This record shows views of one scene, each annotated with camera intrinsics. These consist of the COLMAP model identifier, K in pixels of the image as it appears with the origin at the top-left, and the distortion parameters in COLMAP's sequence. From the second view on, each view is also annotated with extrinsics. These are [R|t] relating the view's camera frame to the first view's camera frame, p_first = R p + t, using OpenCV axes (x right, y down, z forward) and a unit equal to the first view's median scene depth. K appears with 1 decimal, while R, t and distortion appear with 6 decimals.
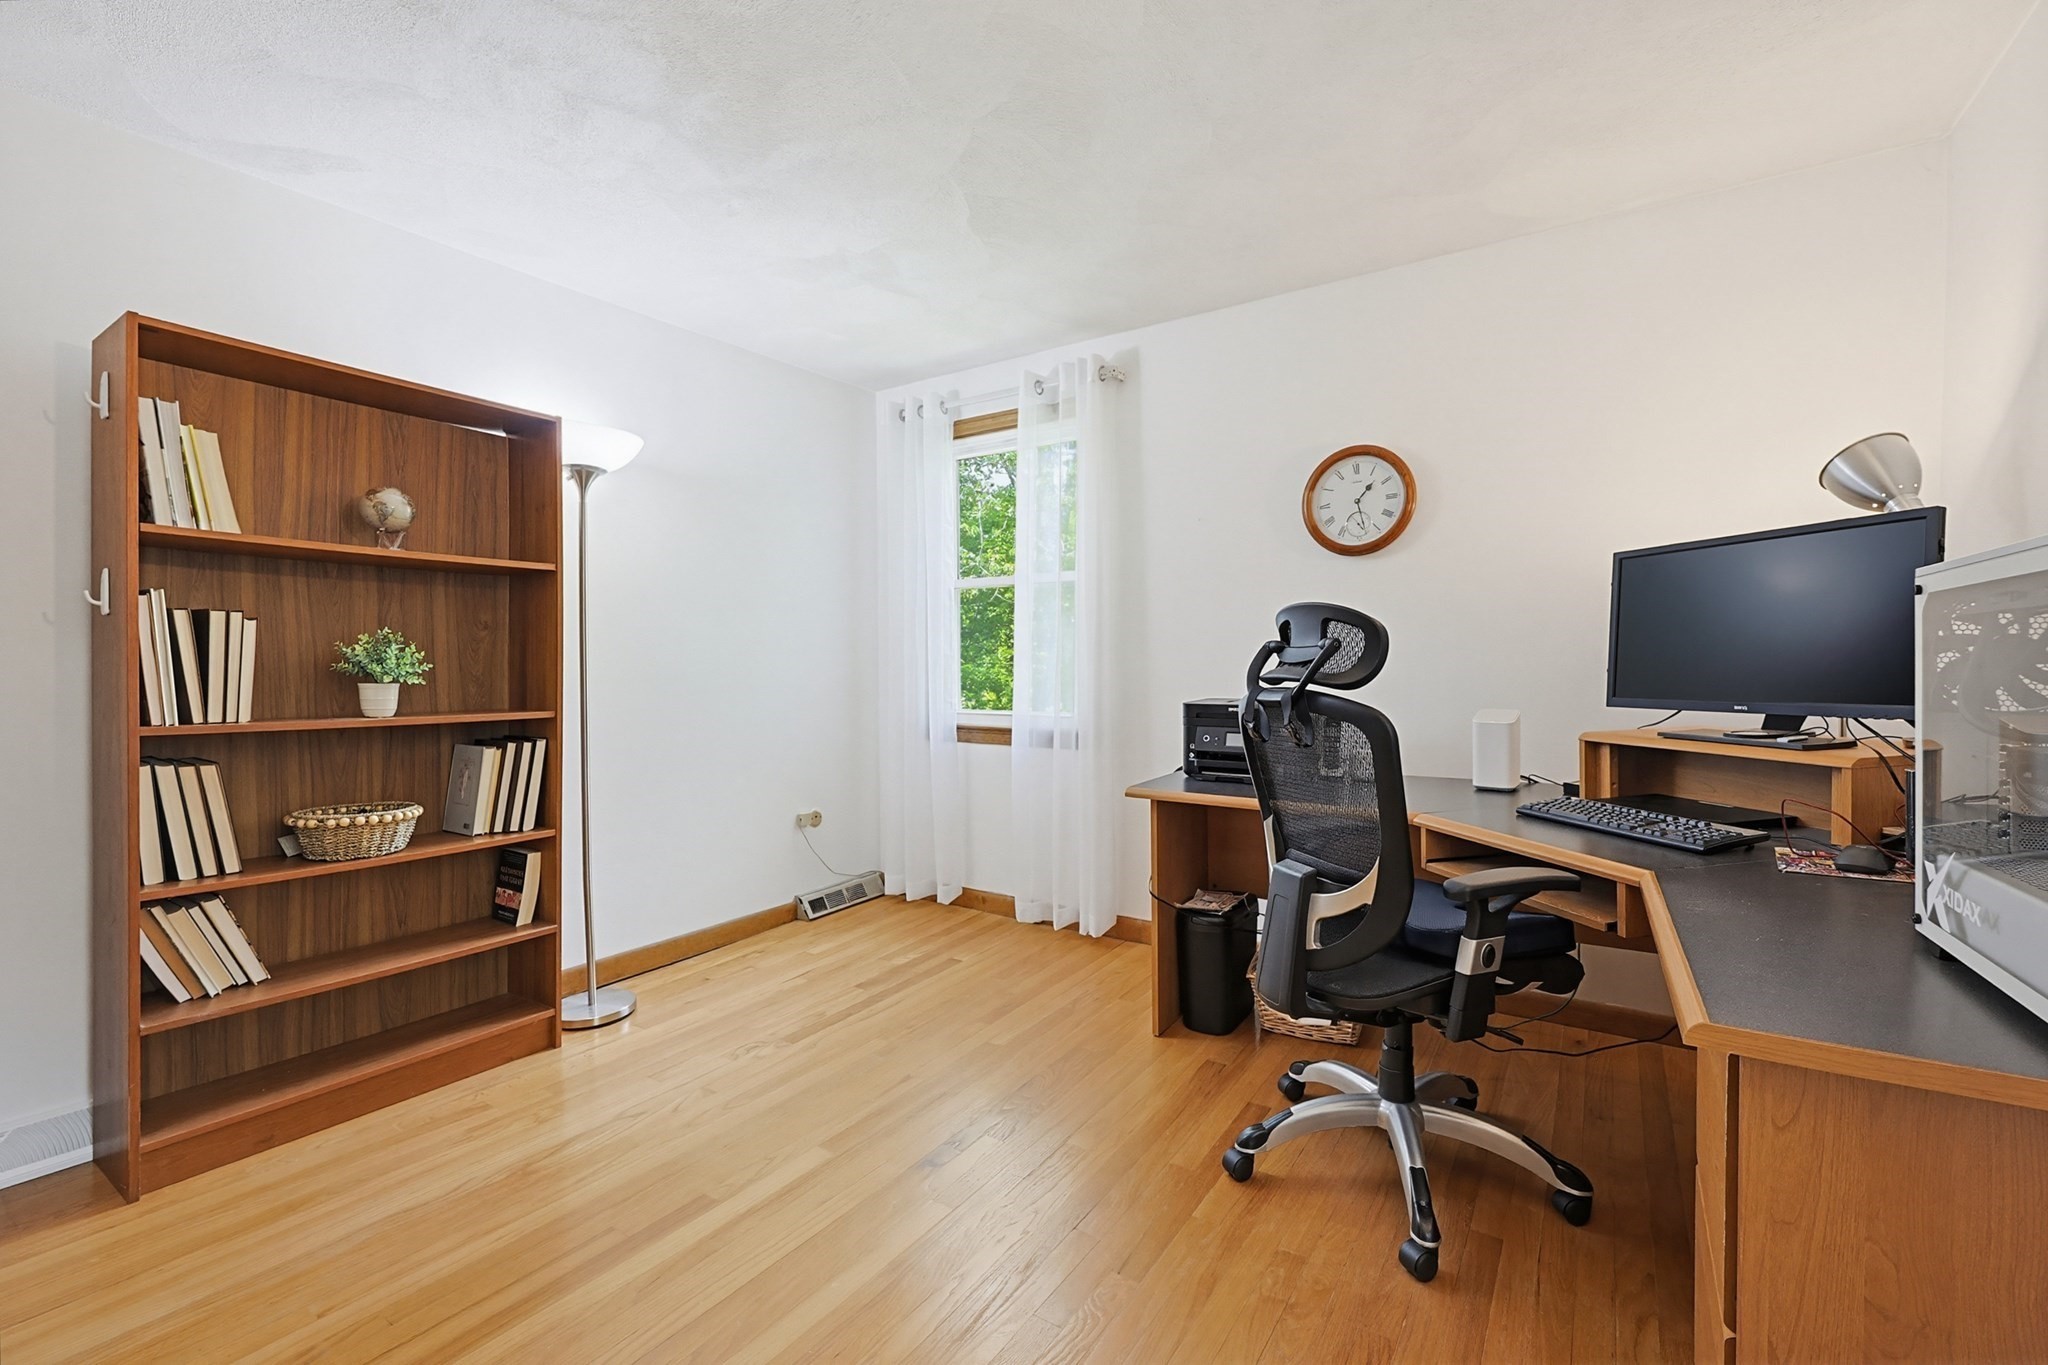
lens RADIAL K [[871.4, 0, 1025.2], [0, 871.4, 682.4], [0, 0, 1]] dist [-0.000452, 0.000001]
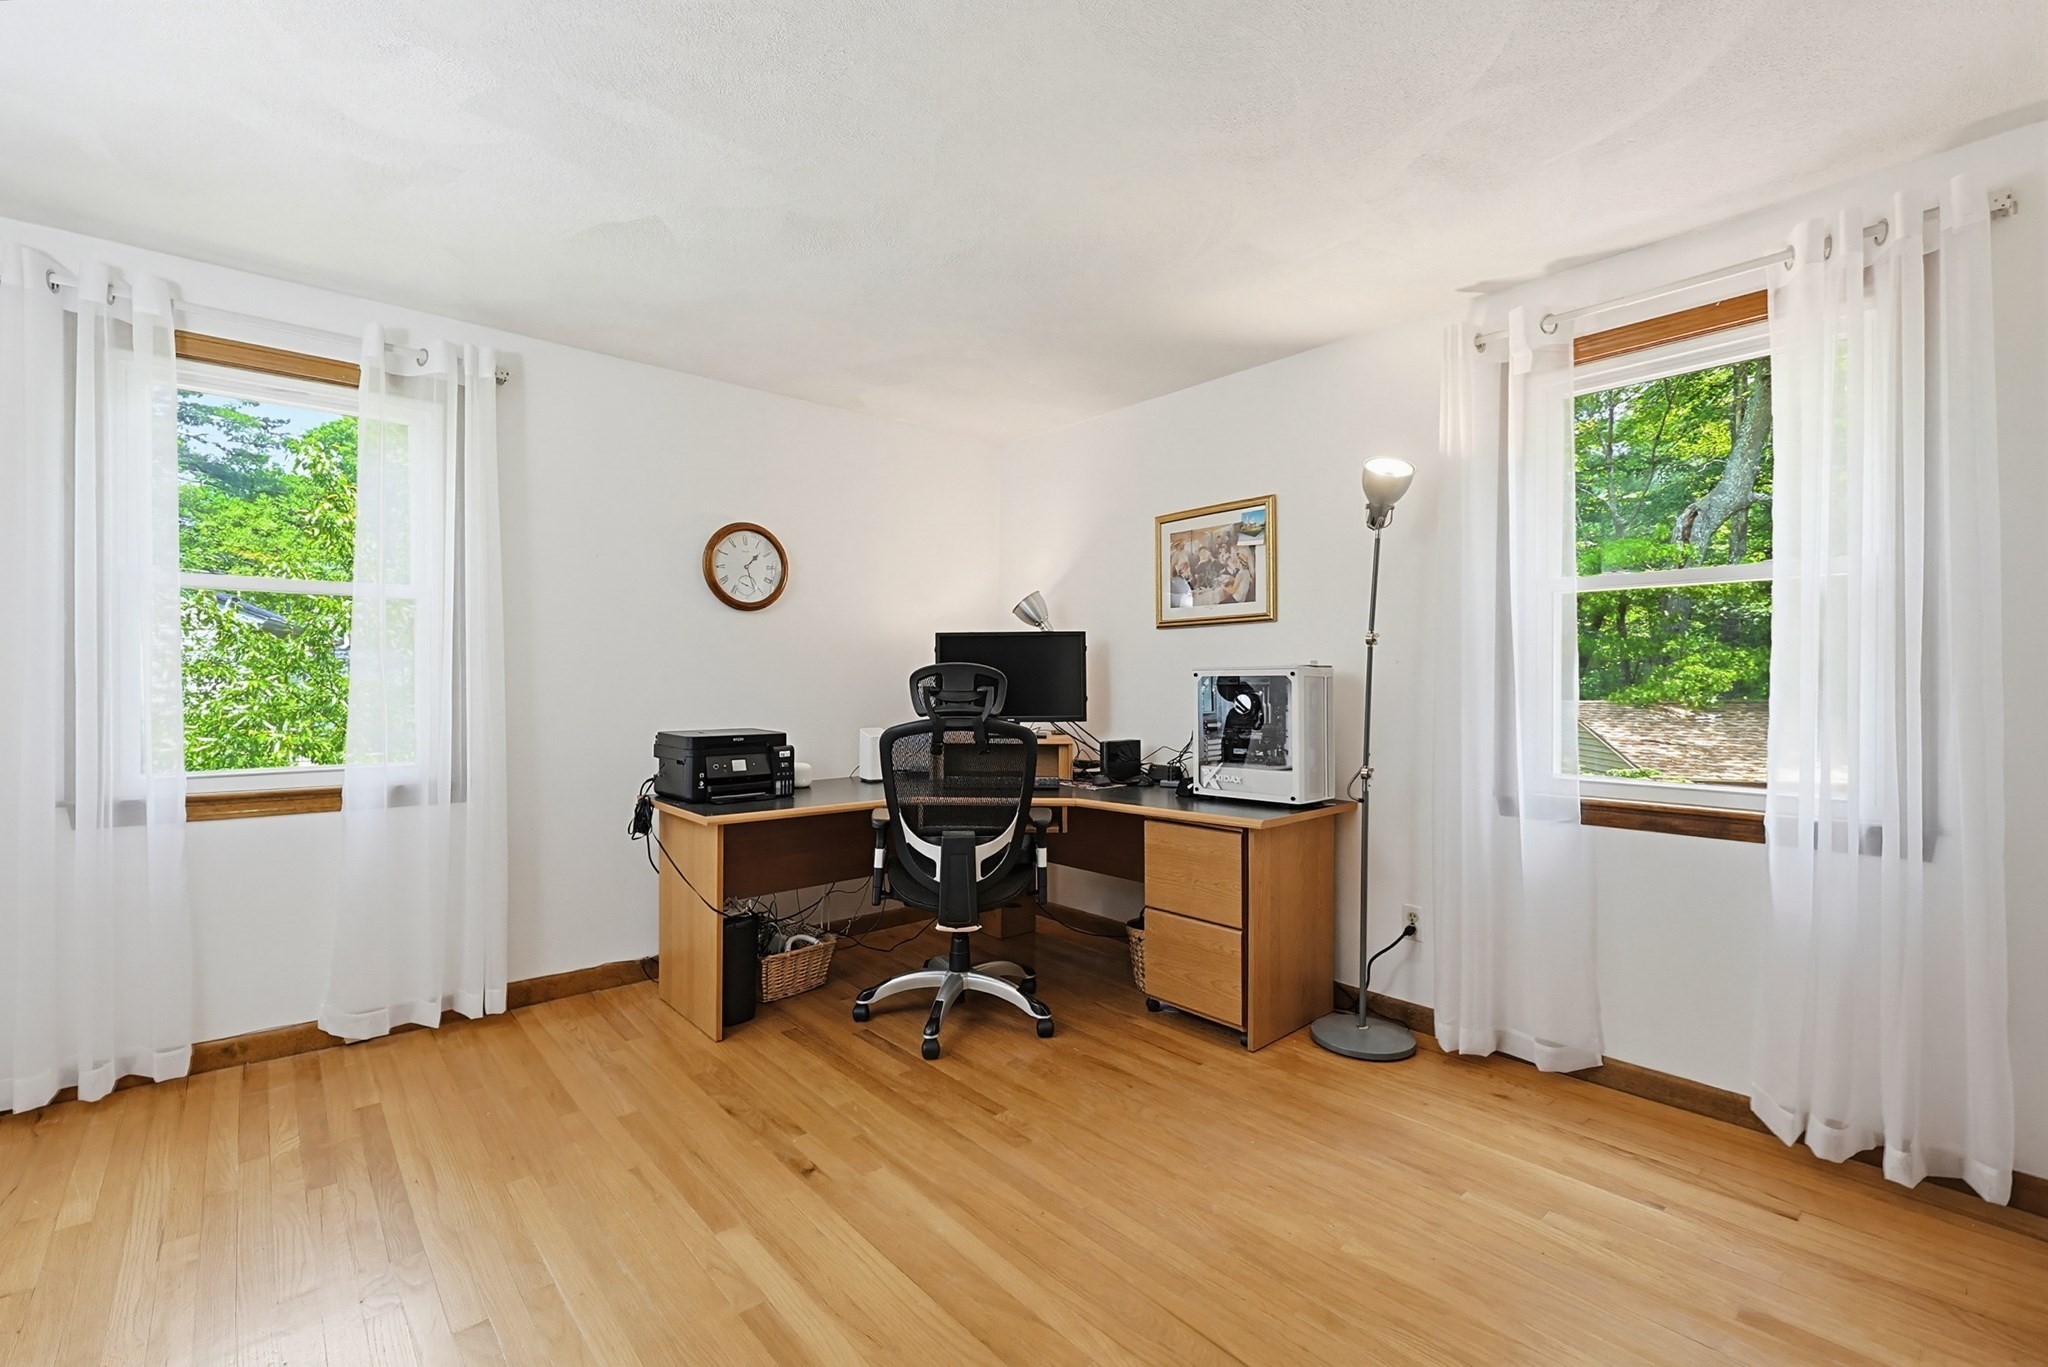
lens RADIAL K [[871.4, 0, 1025.2], [0, 871.4, 683.4], [0, 0, 1]] dist [-0.000452, 0.000001]
pose [[0.264278, 0.001865, 0.964445, -0.697508], [0.016874, 0.999836, -0.006557, -0.026599], [-0.964299, 0.018007, 0.264203, 0.285916]]
